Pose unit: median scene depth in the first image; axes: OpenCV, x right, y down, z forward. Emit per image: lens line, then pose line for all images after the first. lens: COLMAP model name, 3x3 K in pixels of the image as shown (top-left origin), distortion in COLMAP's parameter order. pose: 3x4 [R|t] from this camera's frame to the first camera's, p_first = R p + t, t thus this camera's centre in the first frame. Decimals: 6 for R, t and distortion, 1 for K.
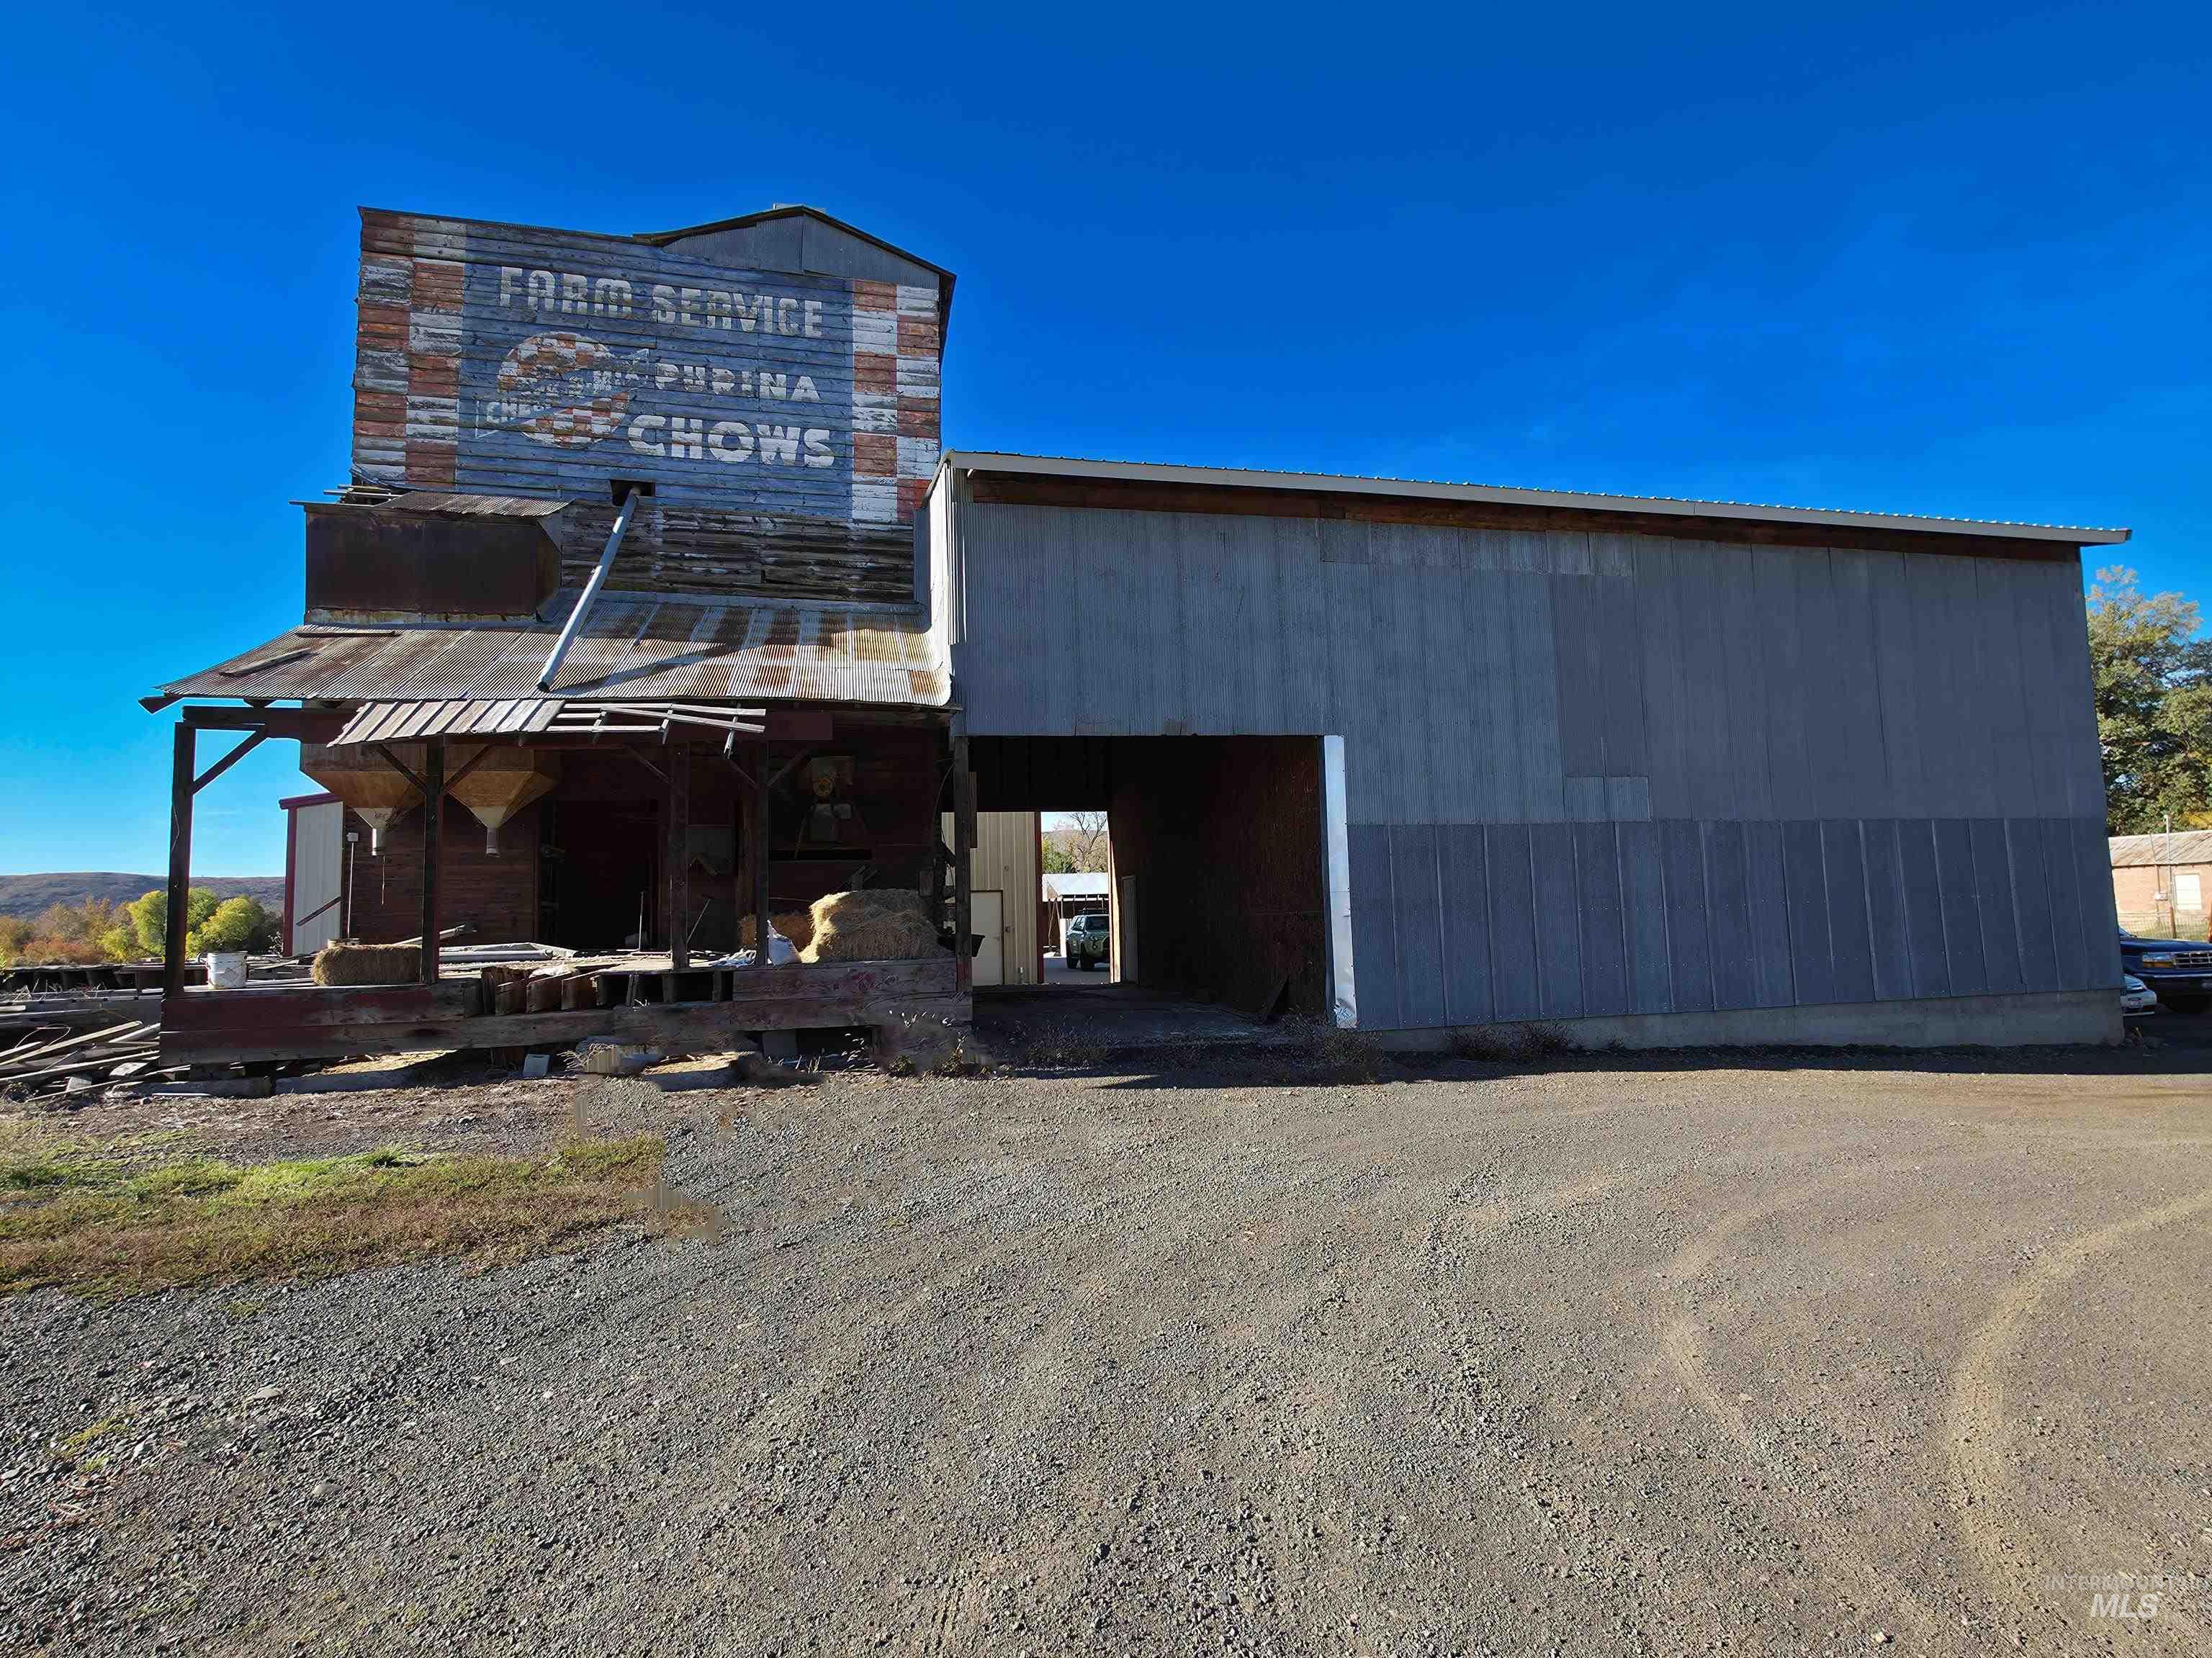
lens RADIAL K [[1098.9, 0, 1105.9], [0, 1098.9, 820.3], [0, 0, 1]] dist [-0.002025, 0.000909]
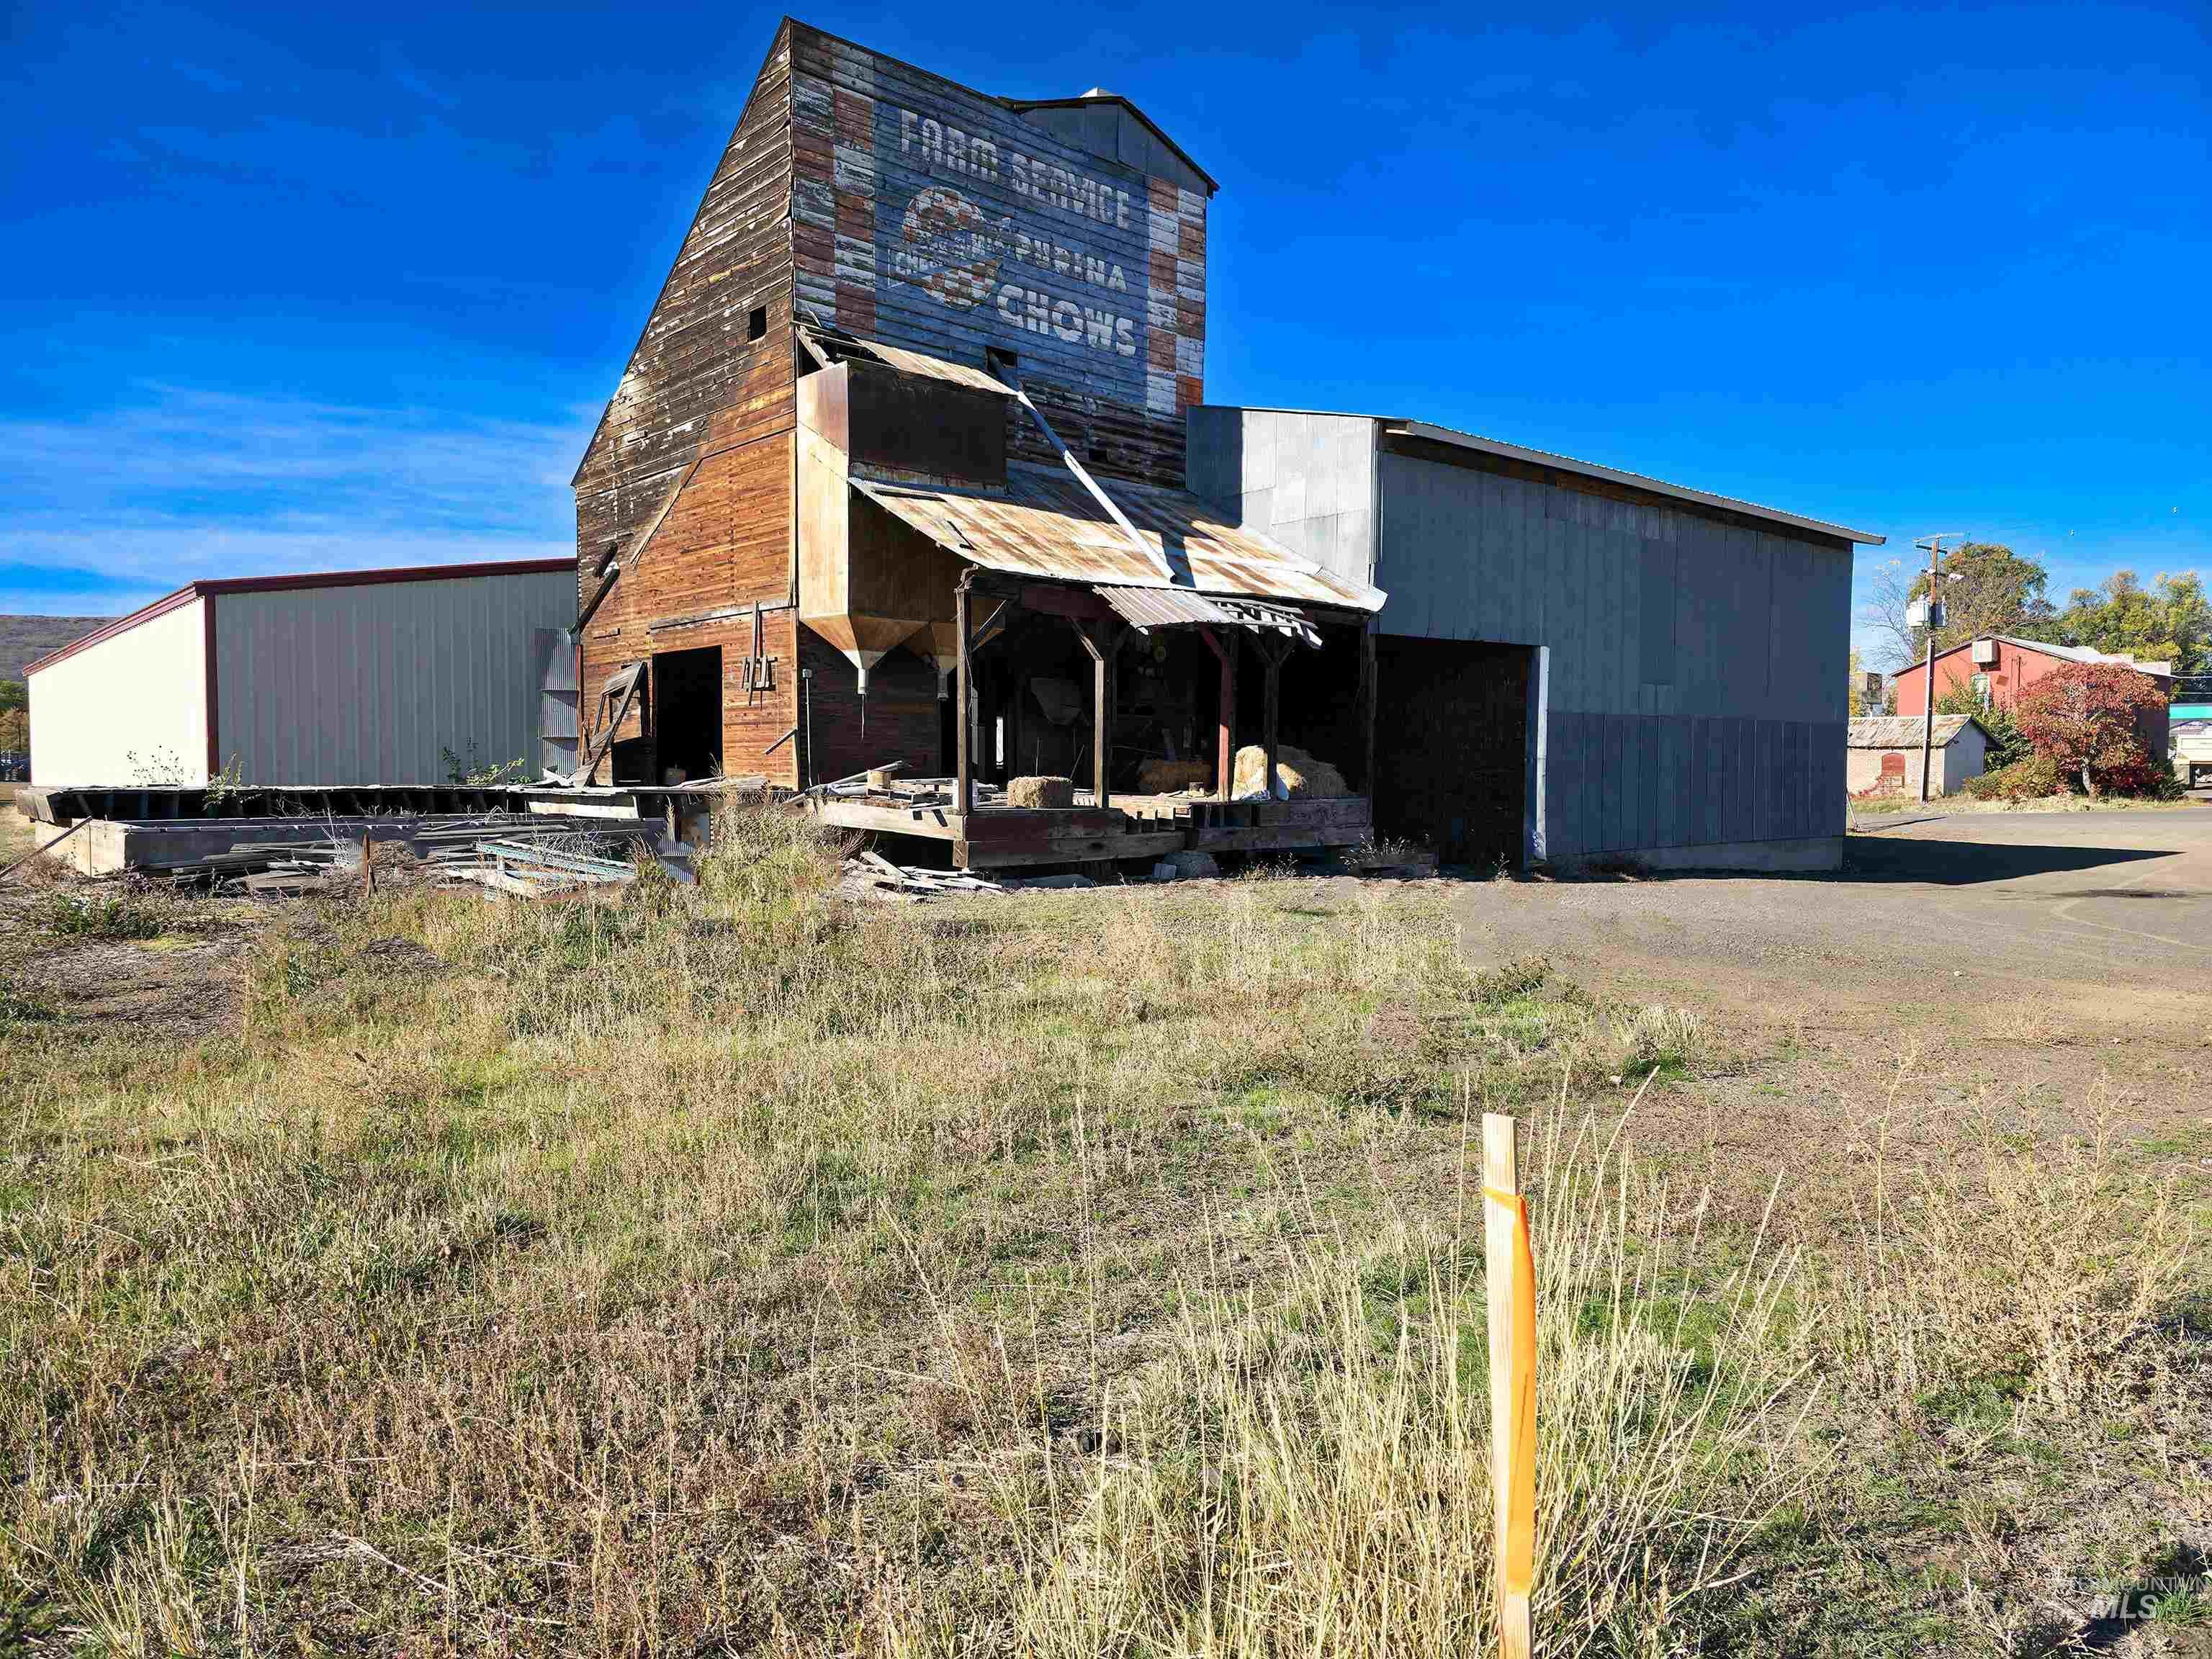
lens RADIAL K [[1459.9, 0, 1104.9], [0, 1459.9, 834.8], [0, 0, 1]] dist [0.033711, -0.002026]
pose [[0.884921, 0.009749, 0.465638, -0.986673], [-0.065420, 0.992471, 0.103549, 0.004220], [-0.461123, -0.122094, 0.878896, -0.347178]]
